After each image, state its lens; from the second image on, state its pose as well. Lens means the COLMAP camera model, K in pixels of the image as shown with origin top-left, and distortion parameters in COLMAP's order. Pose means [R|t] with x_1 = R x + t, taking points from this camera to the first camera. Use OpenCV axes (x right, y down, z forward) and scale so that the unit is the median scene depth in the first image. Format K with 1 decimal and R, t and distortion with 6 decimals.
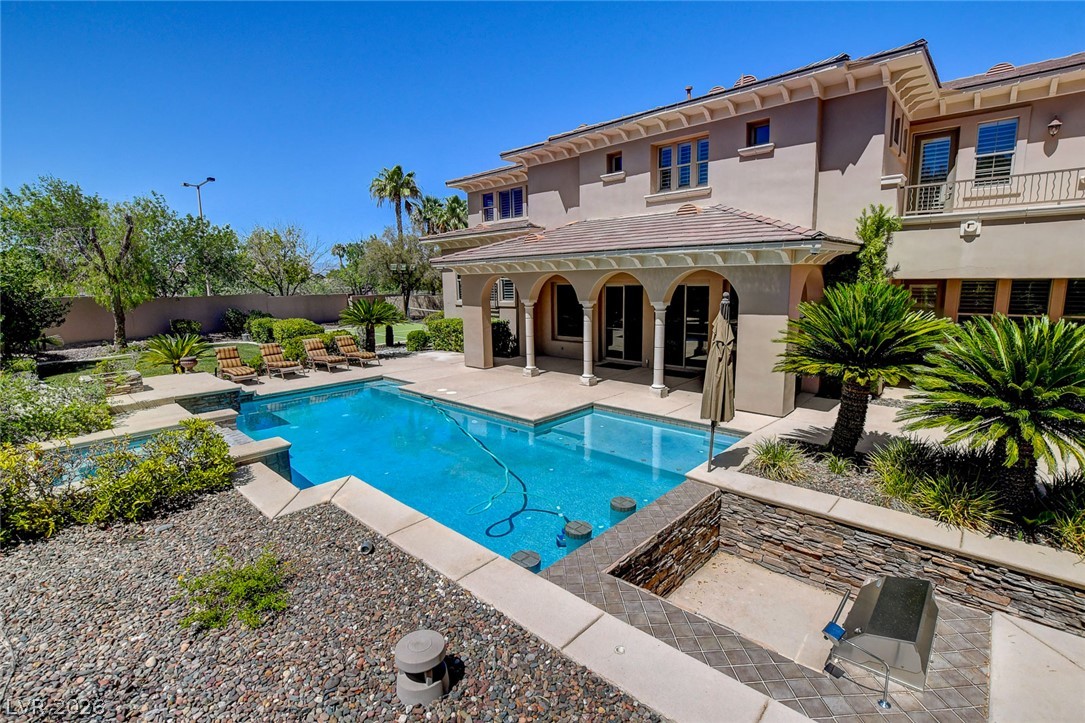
lens RADIAL K [[491.9, 0, 538.3], [0, 491.9, 358.1], [0, 0, 1]] dist [-0.000747, 0.000179]
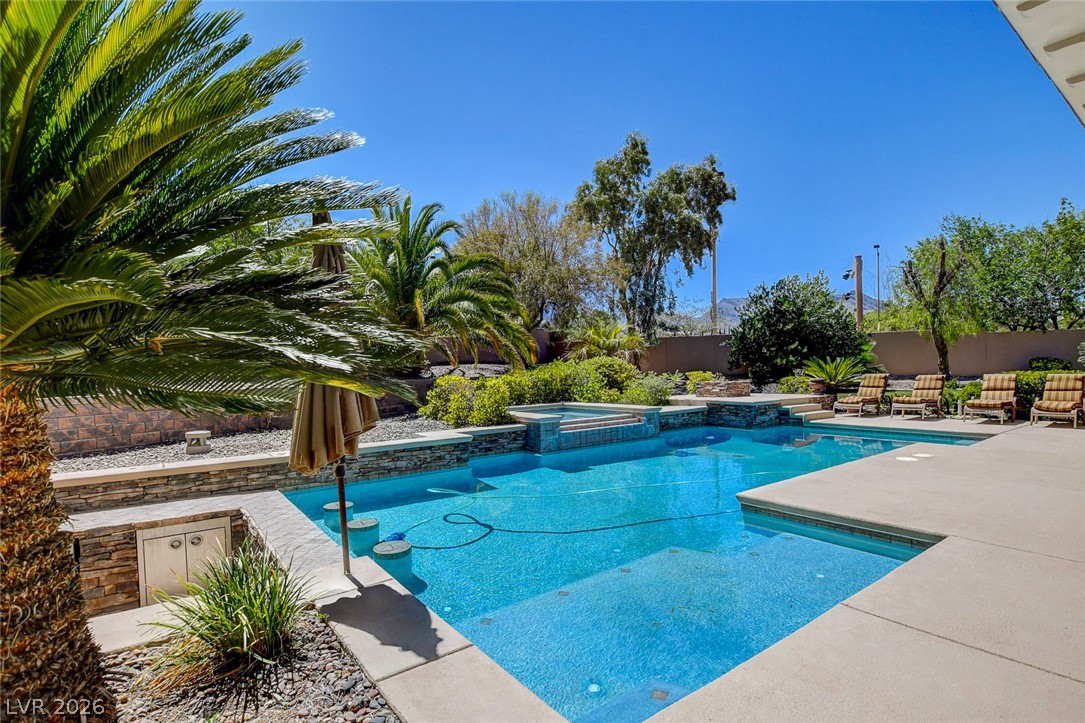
lens RADIAL K [[524.5, 0, 540.7], [0, 524.5, 361.0], [0, 0, 1]] dist [0.000363, 0.000012]
pose [[-0.192817, 0.023310, -0.980958, 0.691637], [-0.150030, 0.987263, 0.052950, -0.002099], [0.969697, 0.157382, -0.186864, 1.096681]]
